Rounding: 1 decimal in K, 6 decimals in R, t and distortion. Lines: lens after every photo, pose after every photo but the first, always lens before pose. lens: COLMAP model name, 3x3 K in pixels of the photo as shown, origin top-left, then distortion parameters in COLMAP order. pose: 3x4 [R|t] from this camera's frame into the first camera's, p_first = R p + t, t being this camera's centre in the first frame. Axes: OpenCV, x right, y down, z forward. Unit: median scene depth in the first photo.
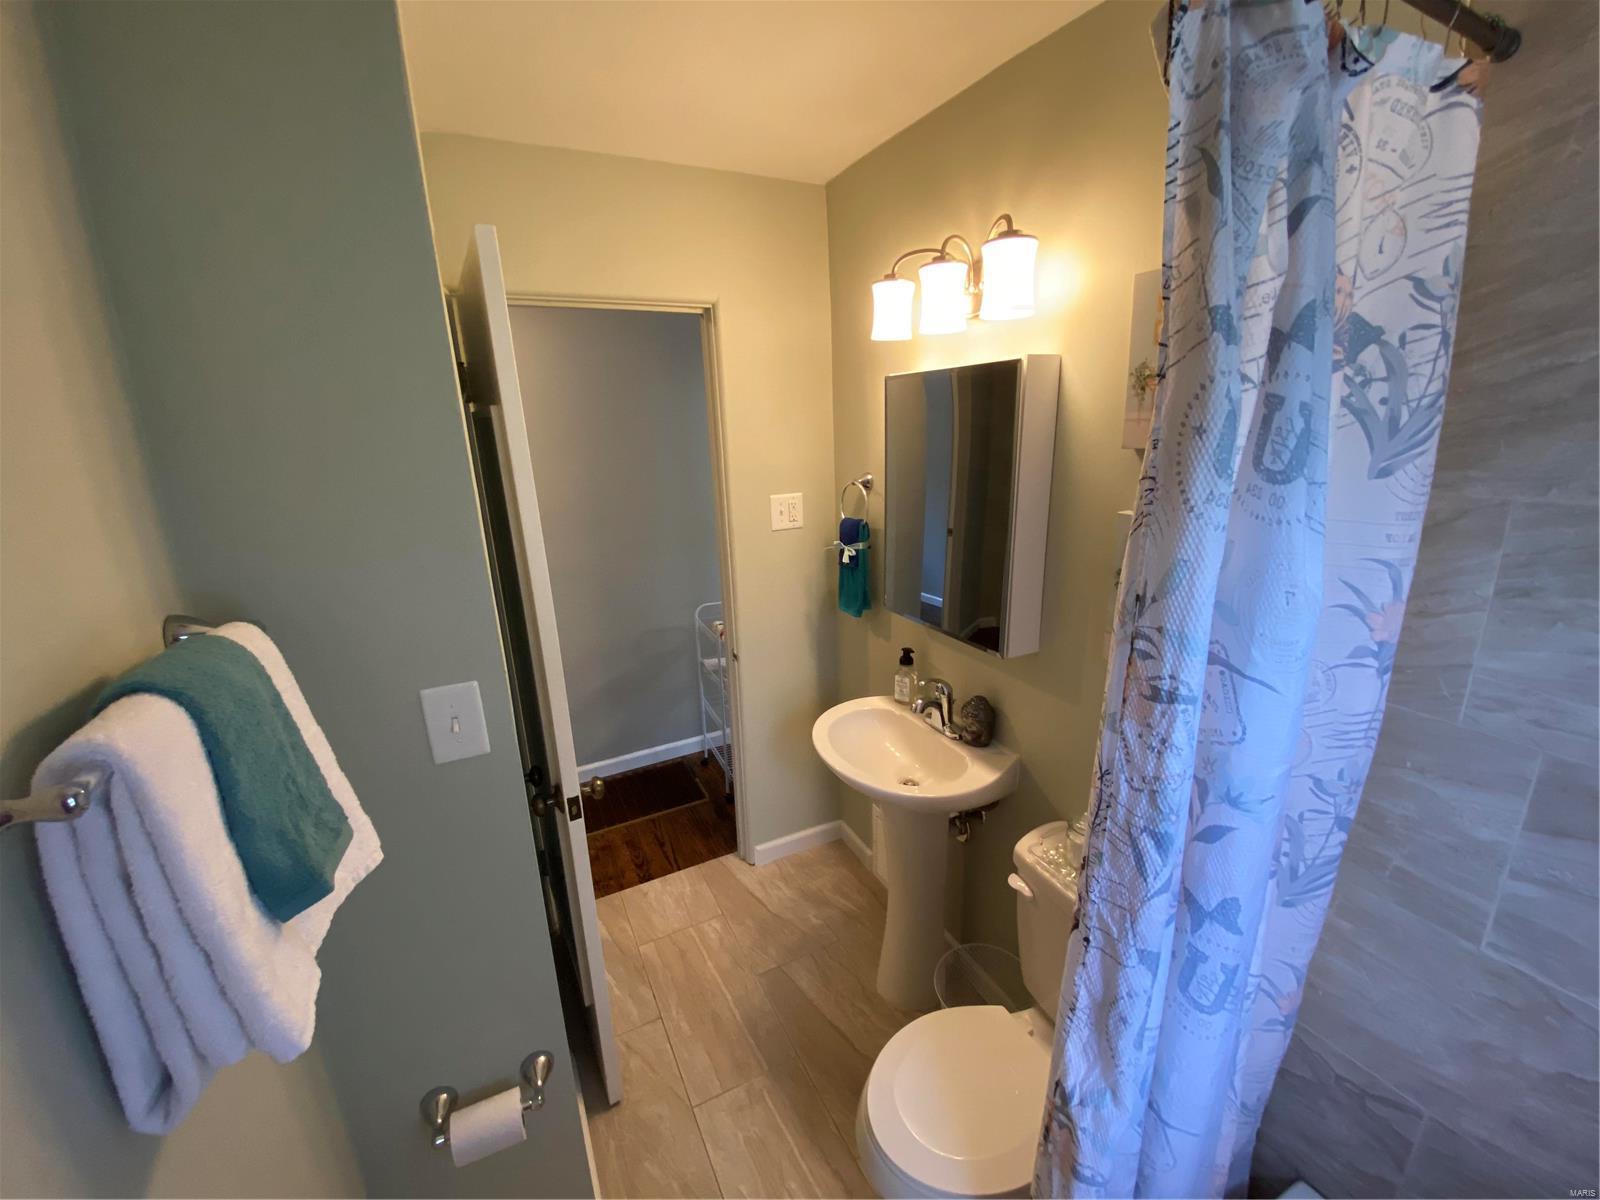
lens RADIAL K [[632.7, 0, 790.6], [0, 632.7, 600.1], [0, 0, 1]] dist [-0.004303, -0.006971]
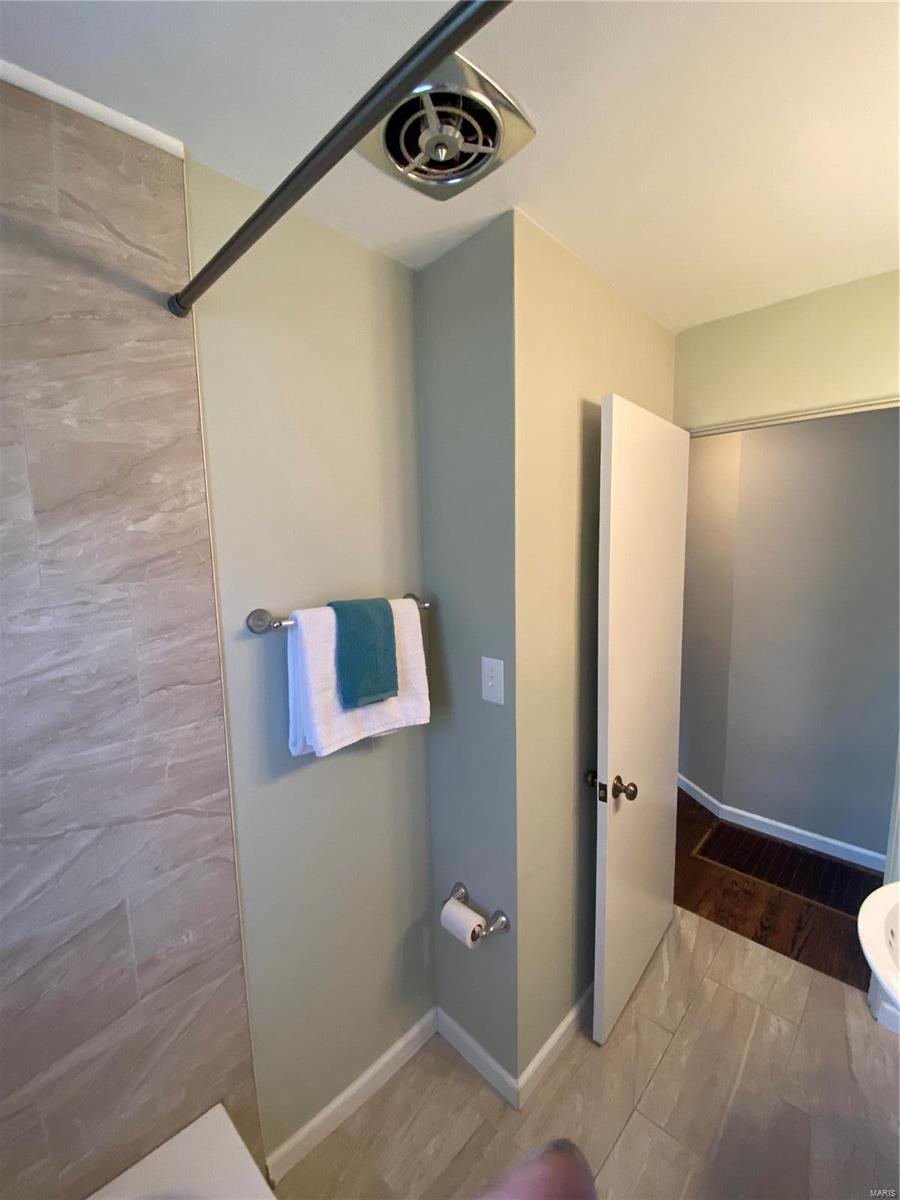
lens RADIAL K [[488.7, 0, 453.7], [0, 488.7, 602.2], [0, 0, 1]] dist [-0.022532, -0.000588]
pose [[0.351474, 0.138959, -0.925827, 0.649138], [-0.237473, 0.969813, 0.055408, -0.067822], [0.905579, 0.200384, 0.373863, 0.347327]]
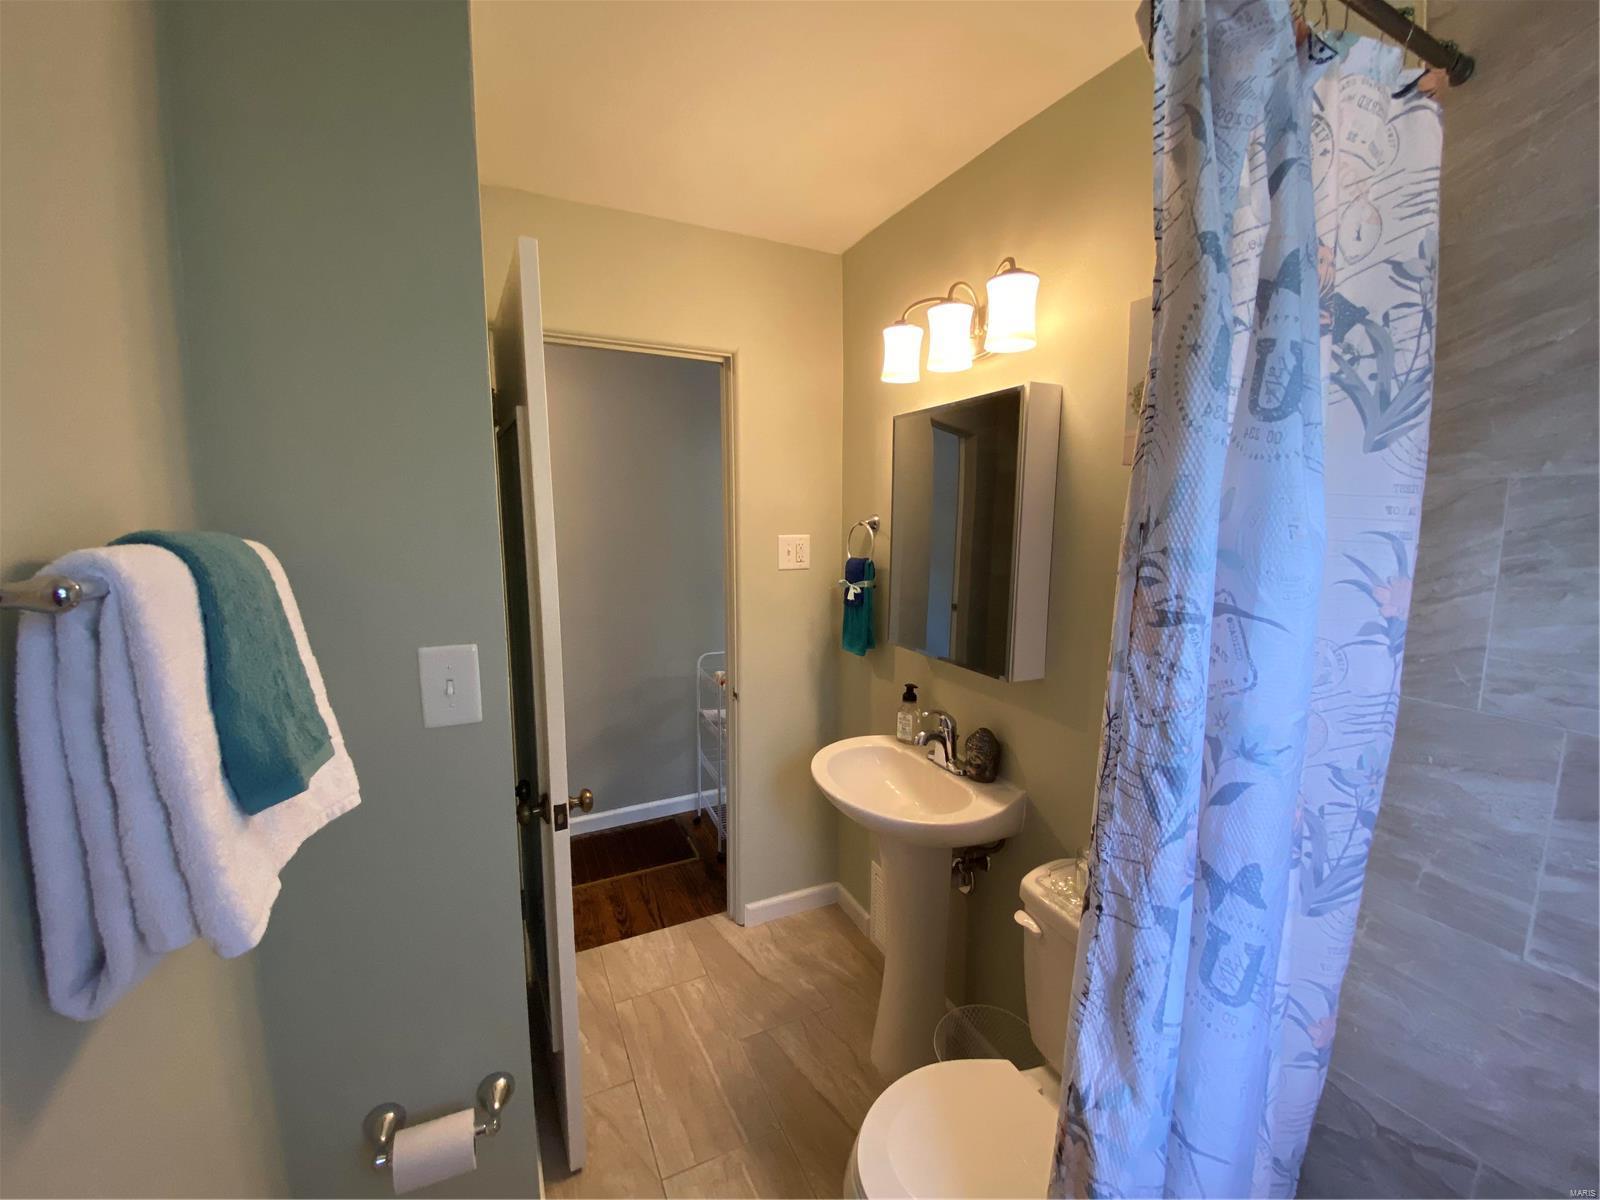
lens RADIAL K [[632.7, 0, 790.9], [0, 632.7, 603.6], [0, 0, 1]] dist [-0.004303, -0.006971]
pose [[0.999118, 0.040922, -0.009424, 0.003826], [-0.041808, 0.990398, -0.131773, 0.172058], [0.003941, 0.132051, 0.991235, 0.010193]]
